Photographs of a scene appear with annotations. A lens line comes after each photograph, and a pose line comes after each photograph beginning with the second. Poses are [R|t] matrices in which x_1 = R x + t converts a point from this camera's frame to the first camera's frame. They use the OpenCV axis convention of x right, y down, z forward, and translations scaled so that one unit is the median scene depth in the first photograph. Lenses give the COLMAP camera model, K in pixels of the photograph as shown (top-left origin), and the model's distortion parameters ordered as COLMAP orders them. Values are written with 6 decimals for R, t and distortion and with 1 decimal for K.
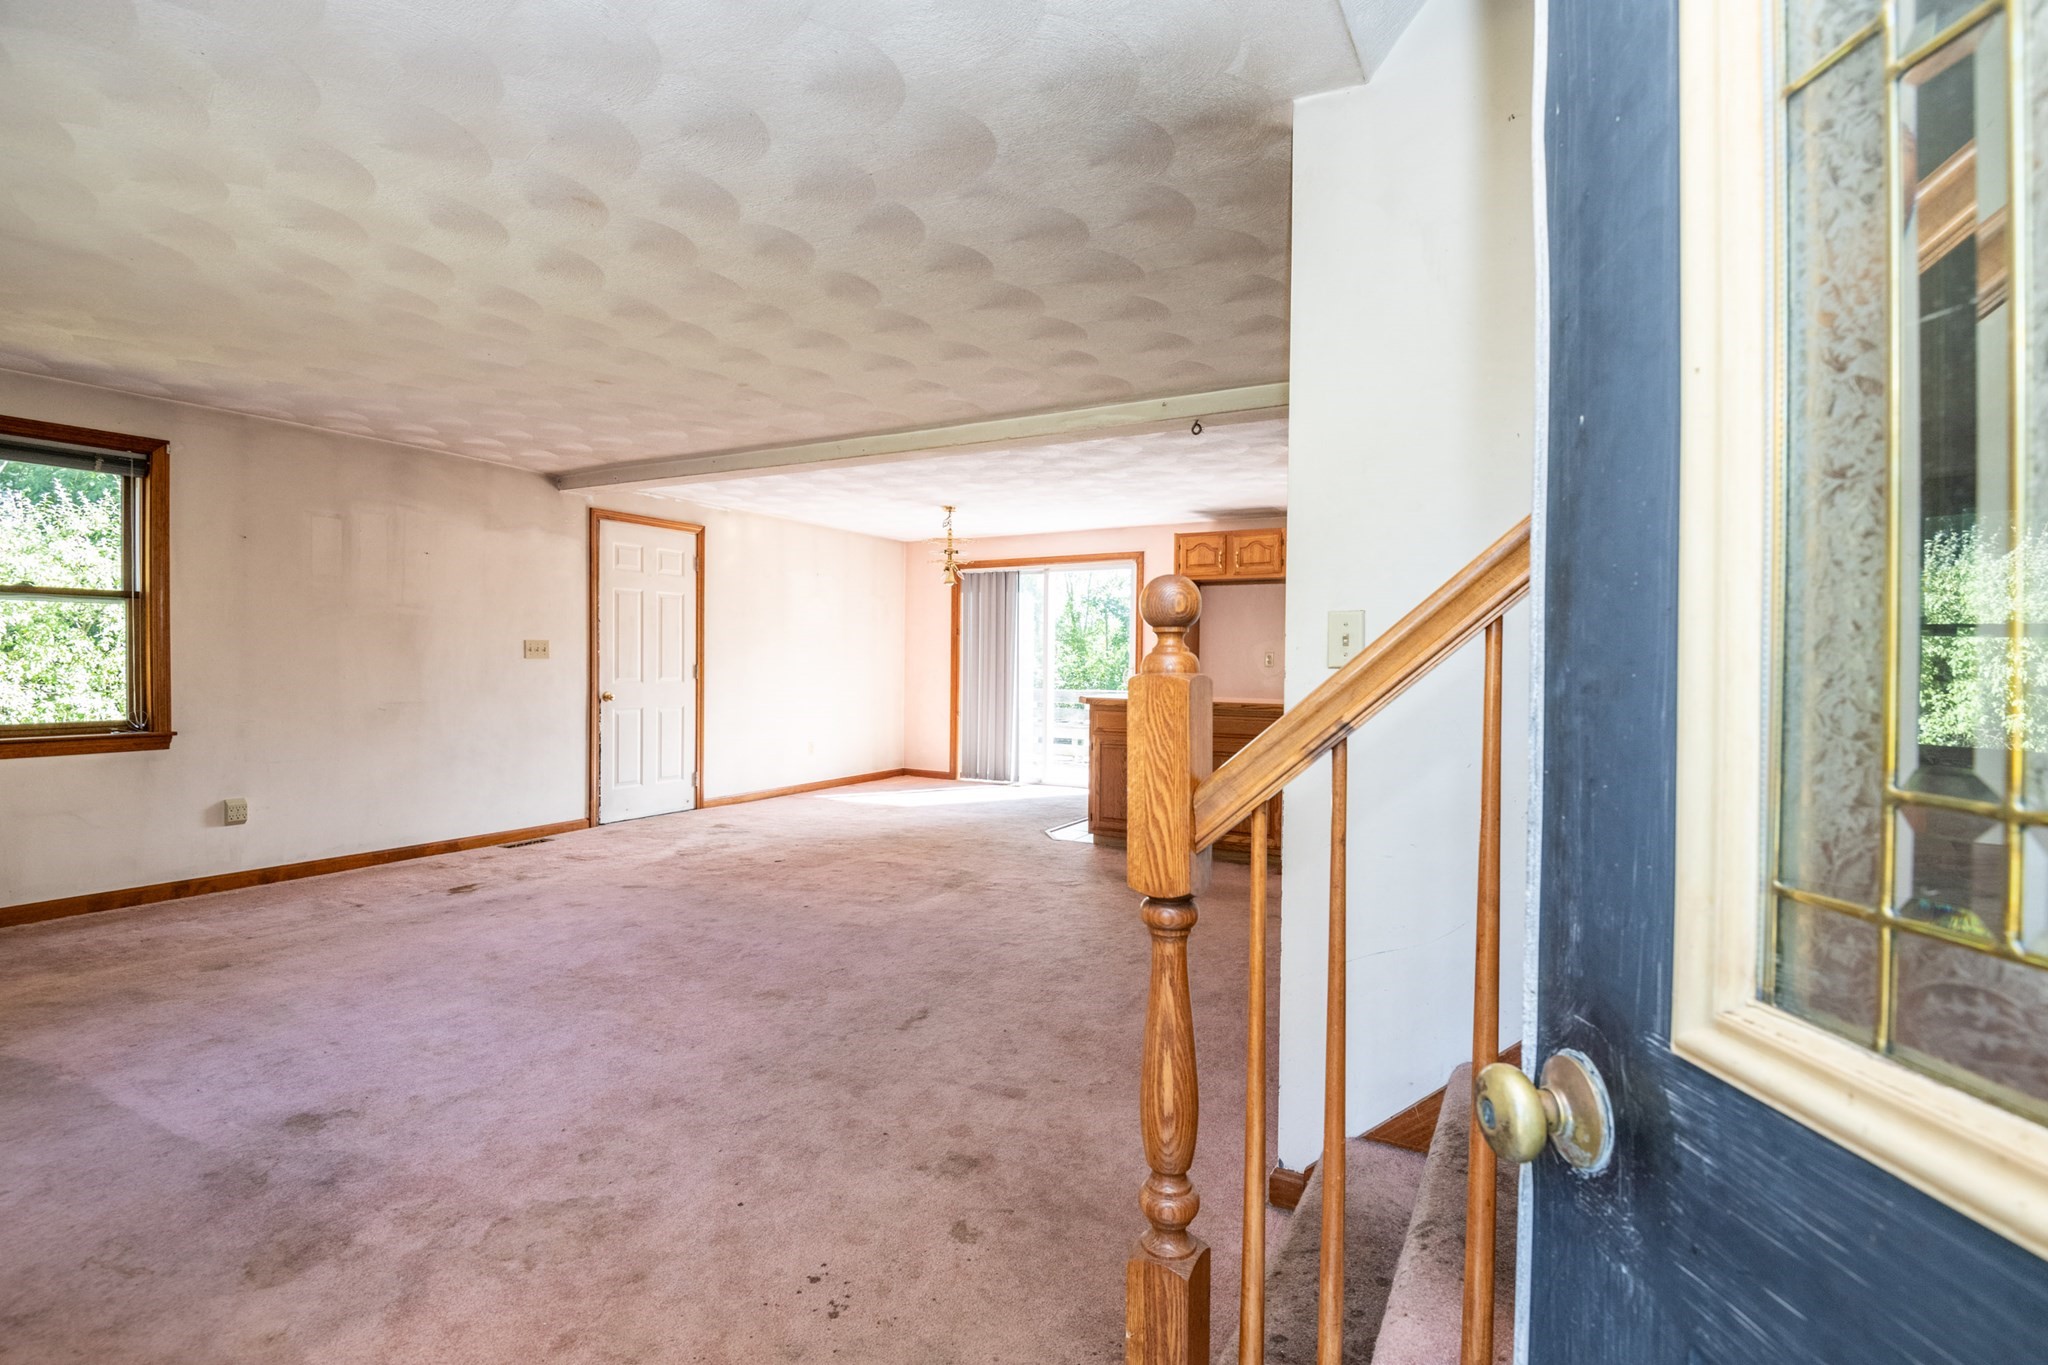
lens RADIAL K [[946.5, 0, 1044.7], [0, 946.5, 674.7], [0, 0, 1]] dist [0.007056, -0.017225]
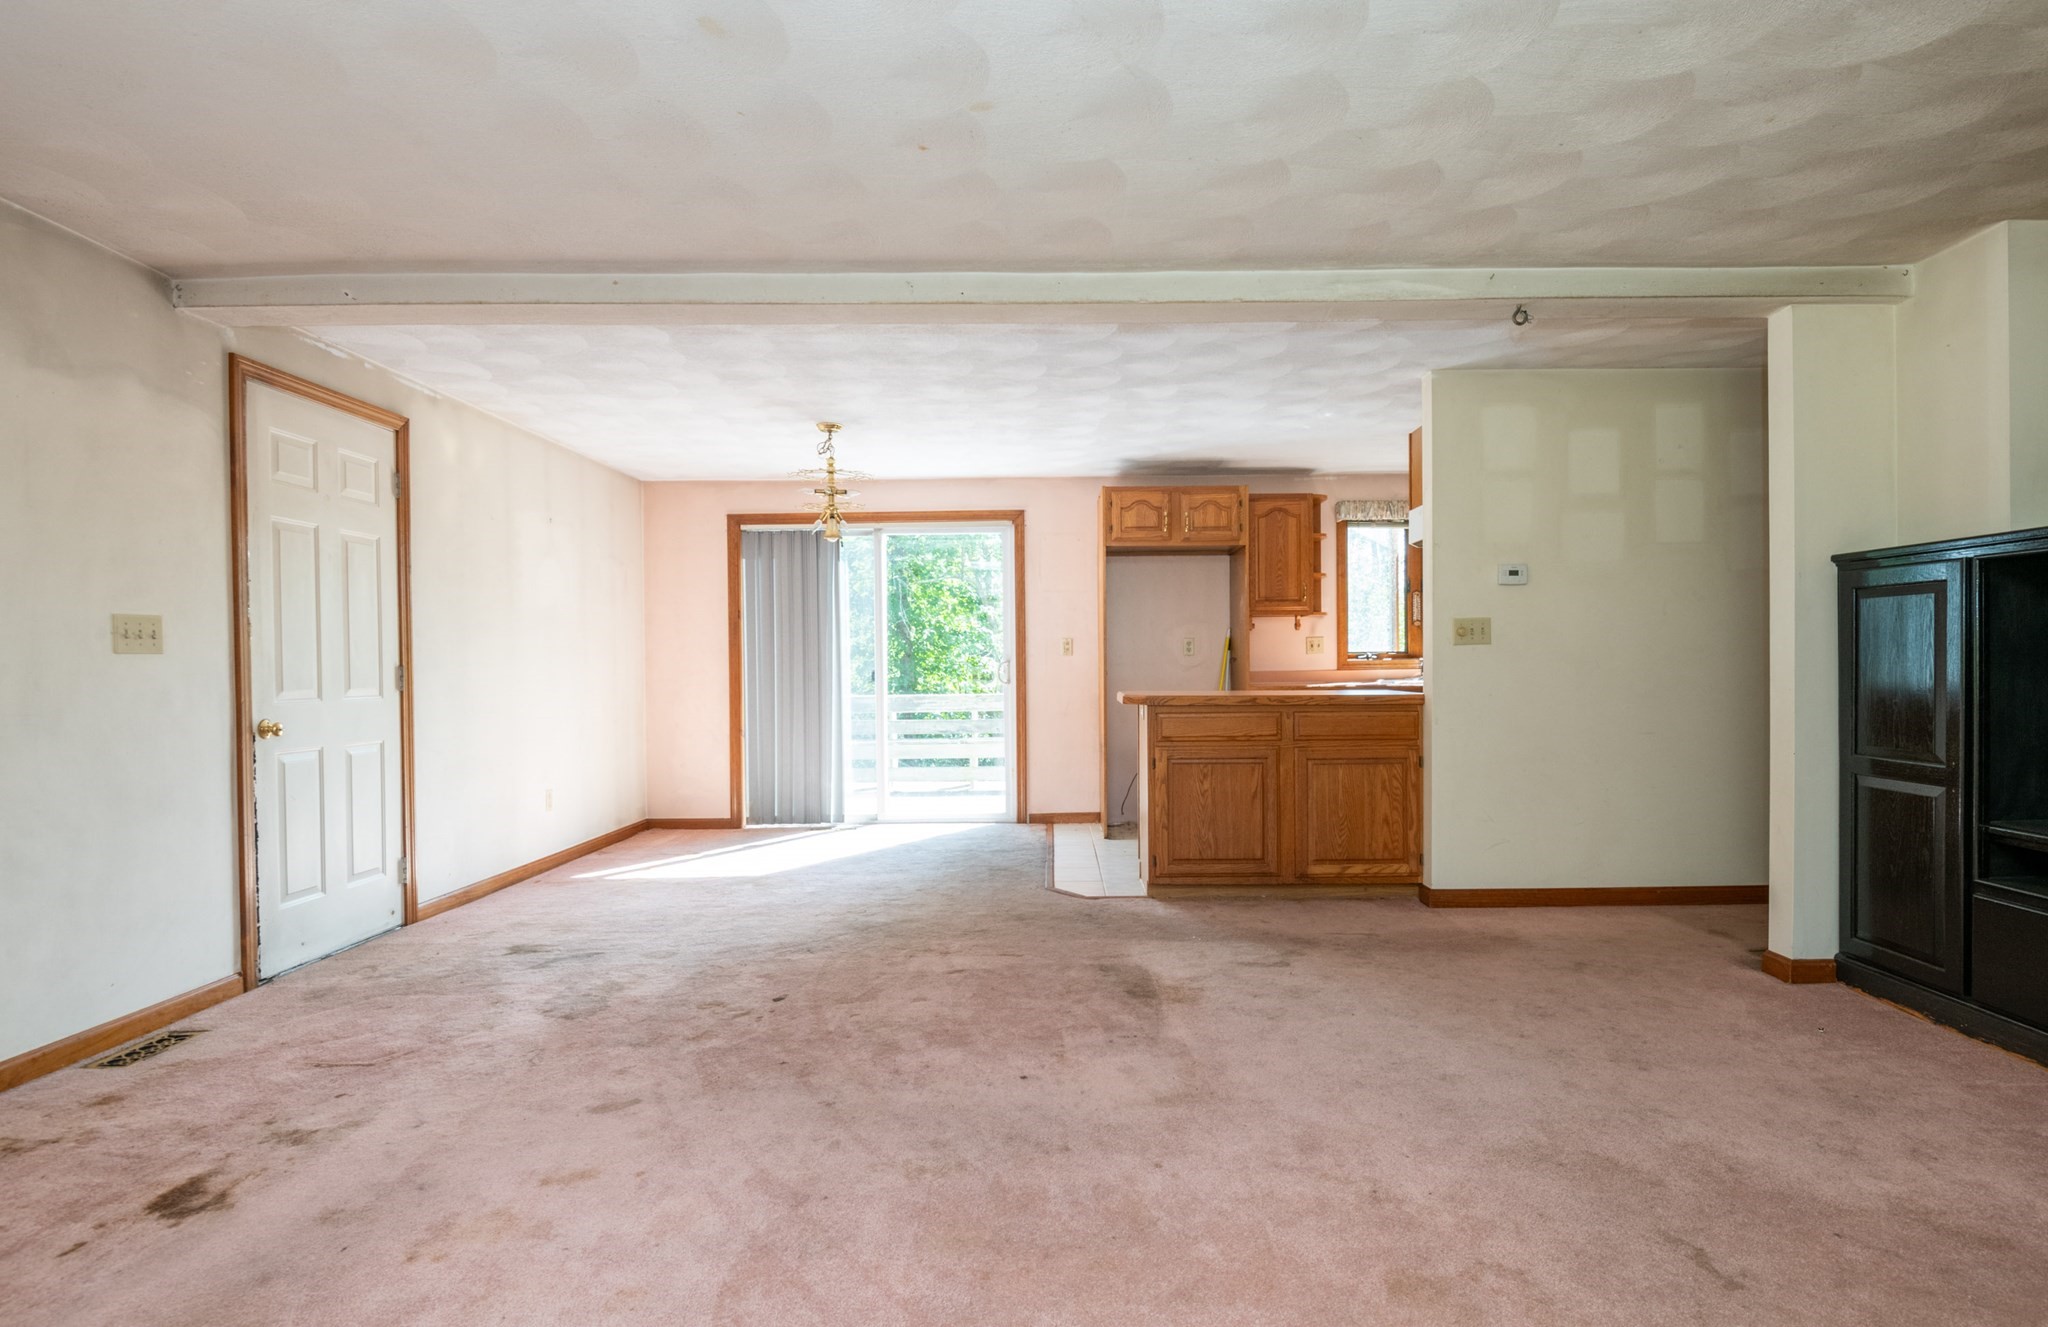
lens RADIAL K [[1045.5, 0, 1079.3], [0, 1045.5, 674.5], [0, 0, 1]] dist [0.023649, -0.028596]
pose [[0.876526, -0.024352, 0.480738, -0.347189], [0.025797, 0.999661, 0.003603, 0.003222], [-0.480663, 0.009243, 0.876857, 0.292709]]
